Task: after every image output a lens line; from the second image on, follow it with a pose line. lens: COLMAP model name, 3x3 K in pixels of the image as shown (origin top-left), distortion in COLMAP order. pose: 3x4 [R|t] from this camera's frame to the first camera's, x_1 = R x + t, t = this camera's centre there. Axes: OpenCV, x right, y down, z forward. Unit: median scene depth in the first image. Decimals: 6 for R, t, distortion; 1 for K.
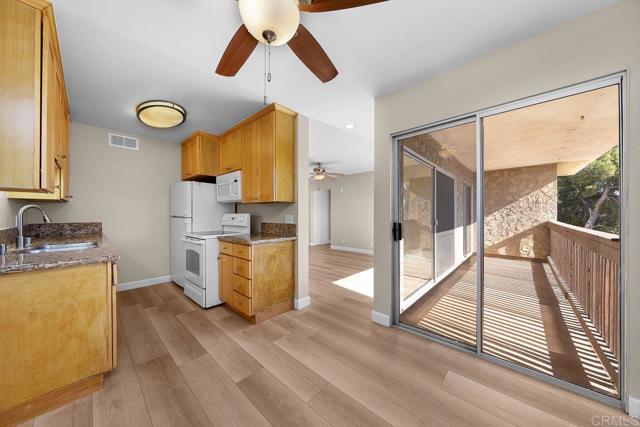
lens RADIAL K [[223.1, 0, 319.4], [0, 223.1, 215.8], [0, 0, 1]] dist [-0.000077, -0.000062]
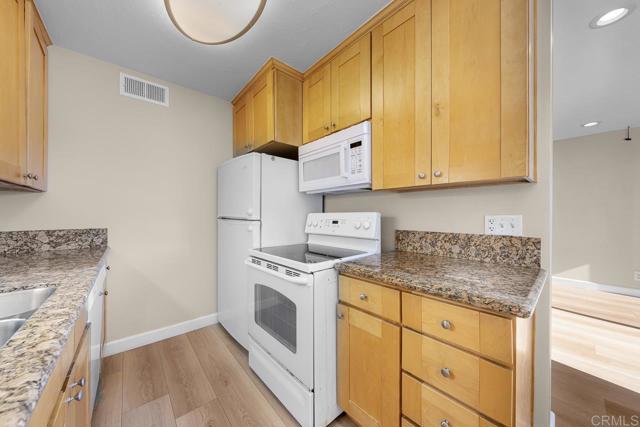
lens RADIAL K [[223.1, 0, 319.4], [0, 223.1, 215.8], [0, 0, 1]] dist [-0.000077, -0.000062]
pose [[0.995750, -0.000162, -0.092098, -0.384158], [-0.000435, 0.999979, -0.006463, 0.000489], [0.092097, 0.006476, 0.995729, 0.481589]]
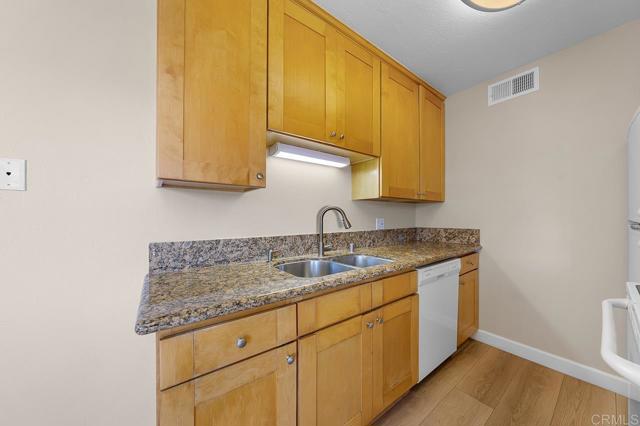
lens RADIAL K [[225.0, 0, 327.3], [0, 225.0, 216.6], [0, 0, 1]] dist [-0.000538, -0.000066]
pose [[-0.164466, -0.005600, -0.986367, -0.254788], [-0.005200, 0.999975, -0.004811, -0.002435], [0.986369, 0.004338, -0.164491, 0.664477]]
